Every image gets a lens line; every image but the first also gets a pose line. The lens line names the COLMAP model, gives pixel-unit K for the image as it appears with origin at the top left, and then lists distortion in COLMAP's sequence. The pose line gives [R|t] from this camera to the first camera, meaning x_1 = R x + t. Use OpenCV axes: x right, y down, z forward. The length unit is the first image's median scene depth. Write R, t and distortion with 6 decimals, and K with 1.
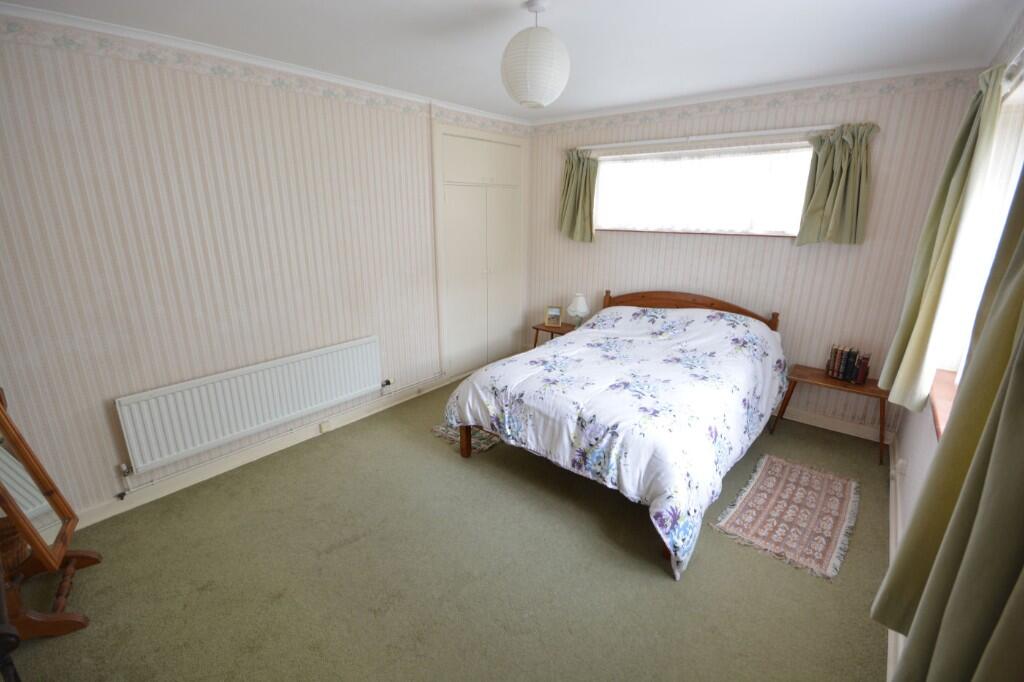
lens RADIAL K [[449.9, 0, 509.9], [0, 449.9, 340.3], [0, 0, 1]] dist [0.000177, 0.000054]
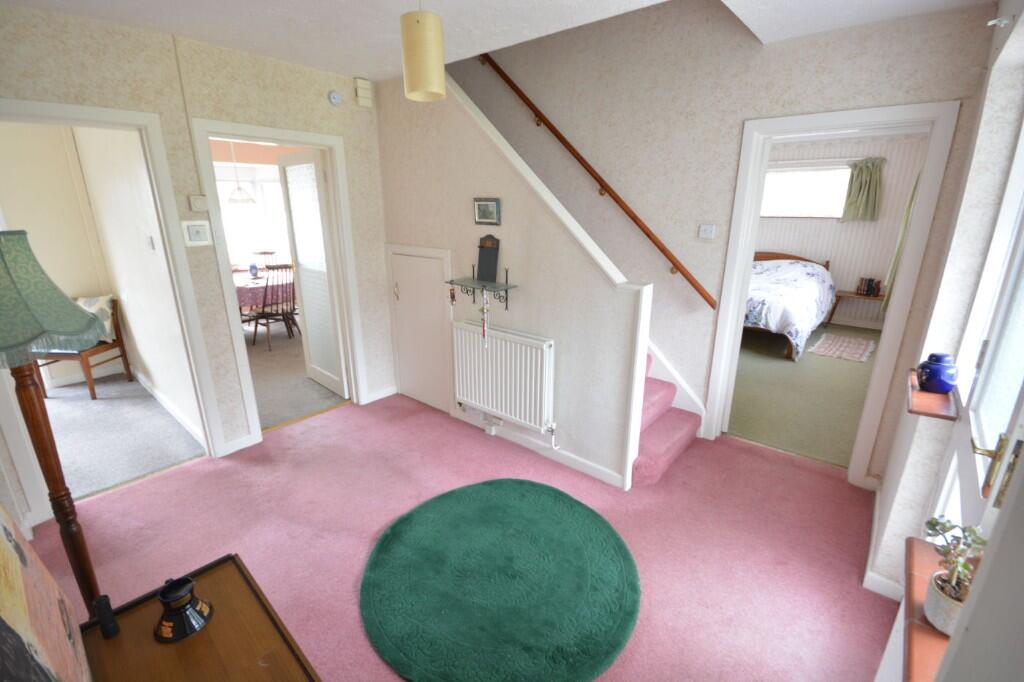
lens RADIAL K [[449.9, 0, 512.4], [0, 449.9, 339.6], [0, 0, 1]] dist [0.000177, 0.000054]
pose [[0.999921, 0.003660, -0.012045, -0.707143], [-0.003618, 0.999987, 0.003533, 0.276207], [0.012057, -0.003489, 0.999921, -0.888012]]
